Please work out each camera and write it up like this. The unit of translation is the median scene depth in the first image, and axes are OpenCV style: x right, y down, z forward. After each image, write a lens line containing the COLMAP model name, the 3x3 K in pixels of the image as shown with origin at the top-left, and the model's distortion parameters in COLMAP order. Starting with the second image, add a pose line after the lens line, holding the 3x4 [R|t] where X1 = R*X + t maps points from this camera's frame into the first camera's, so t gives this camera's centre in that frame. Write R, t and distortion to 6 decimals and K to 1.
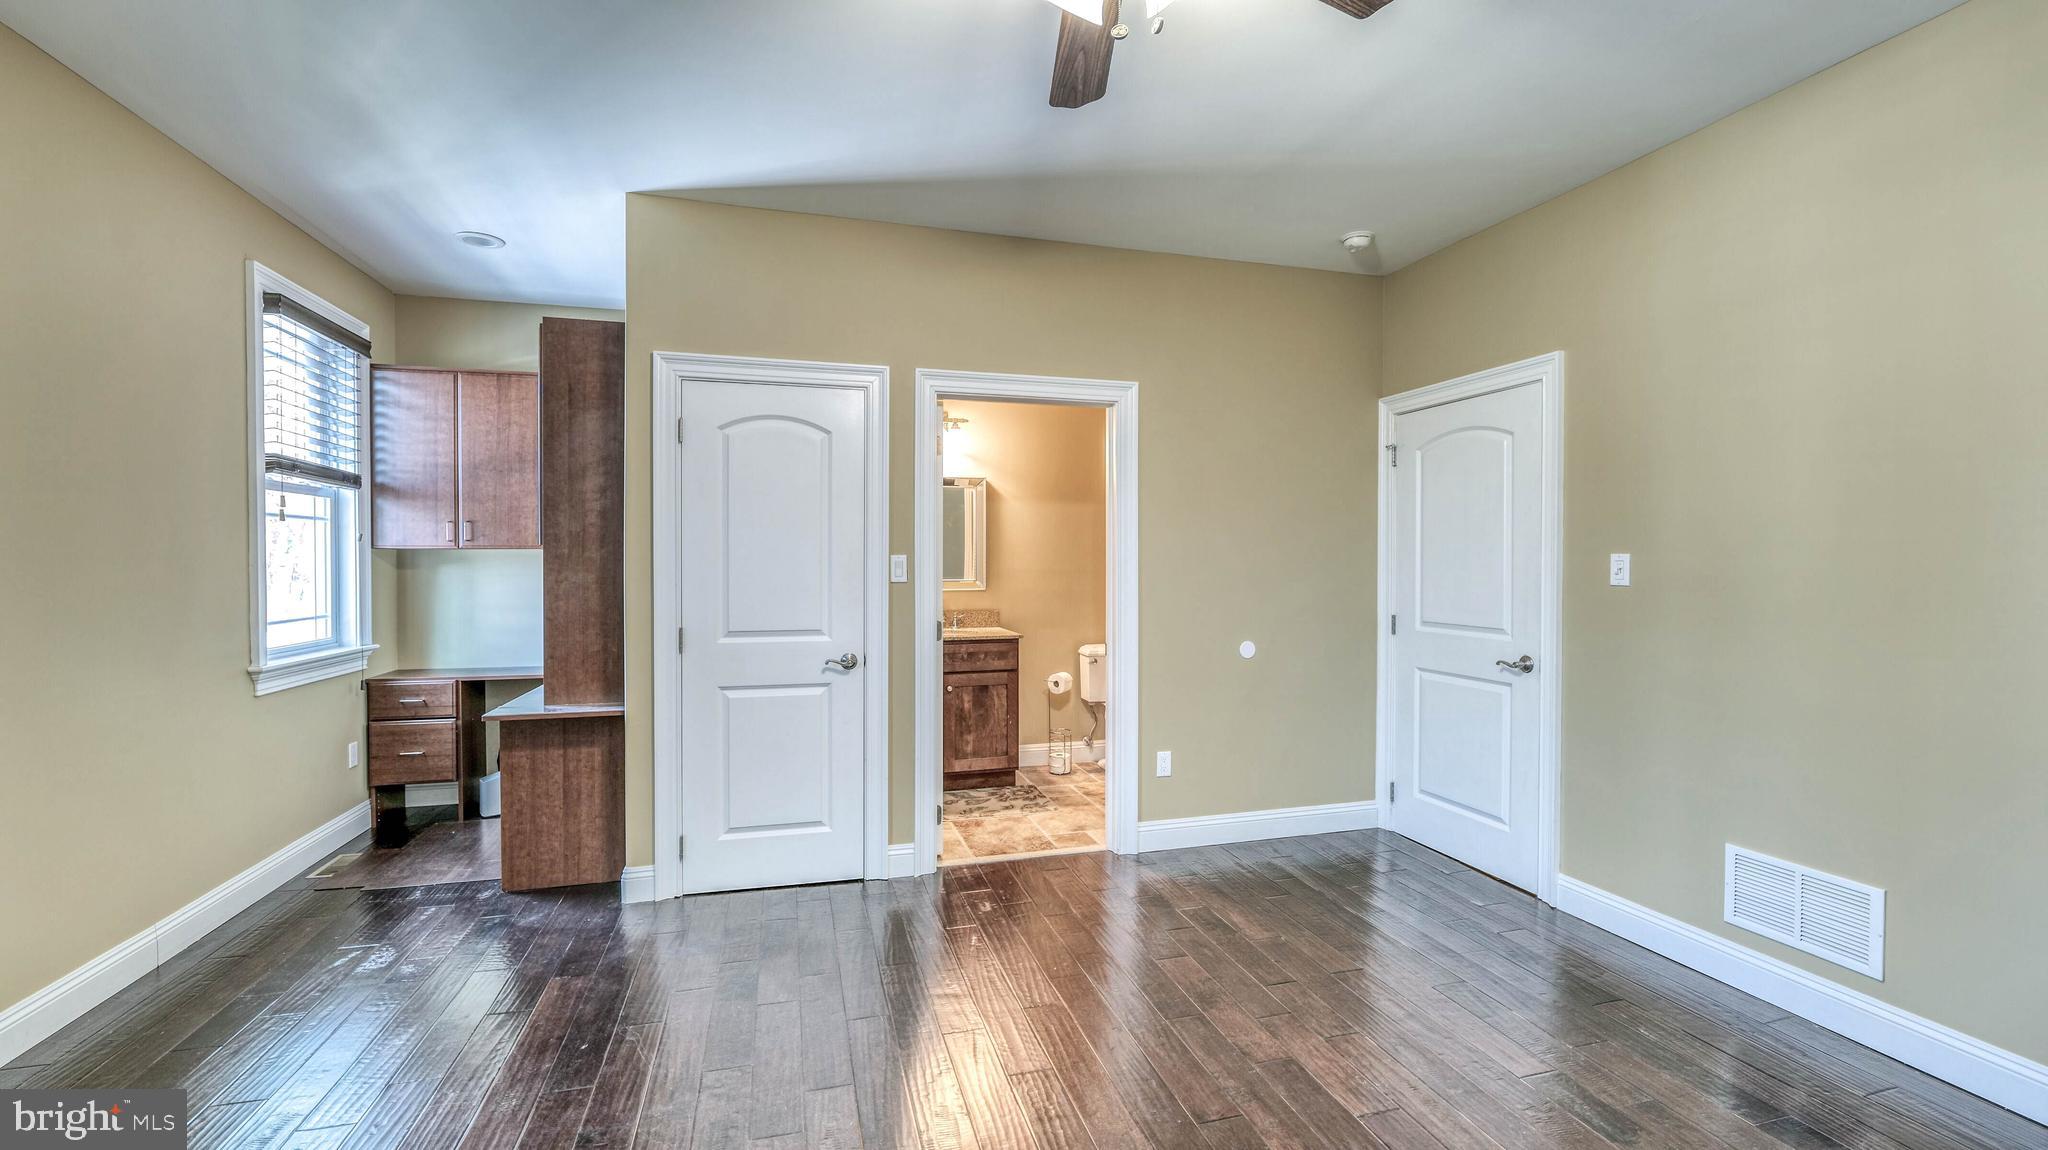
lens RADIAL K [[829.2, 0, 1014.3], [0, 829.2, 572.1], [0, 0, 1]] dist [-0.014625, 0.000863]
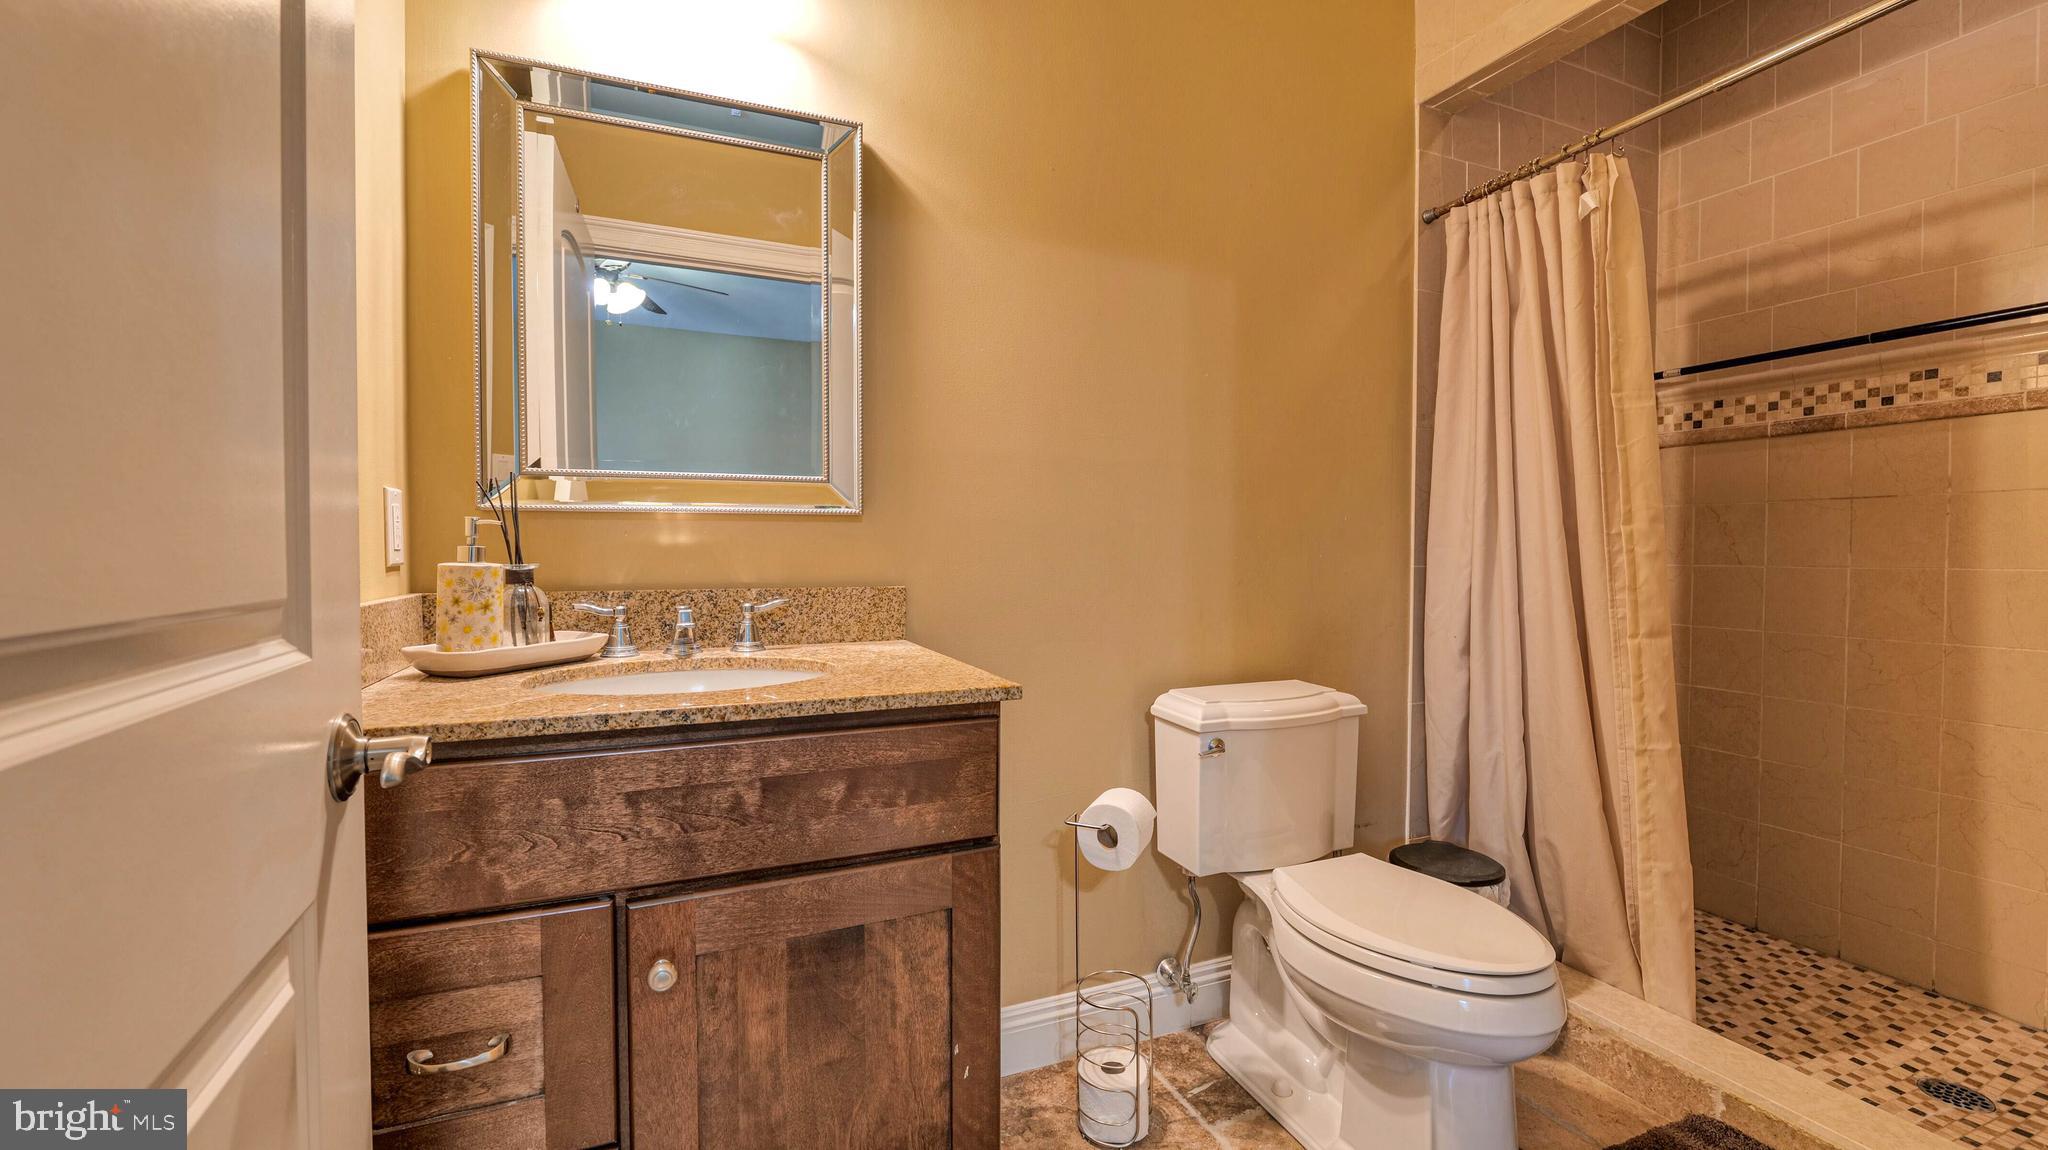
lens RADIAL K [[829.2, 0, 1014.3], [0, 829.2, 572.1], [0, 0, 1]] dist [-0.014625, 0.000863]
pose [[0.991580, -0.003348, 0.129454, -0.020412], [0.001582, 0.999904, 0.013739, 0.042015], [-0.129488, -0.013418, 0.991490, 0.779157]]
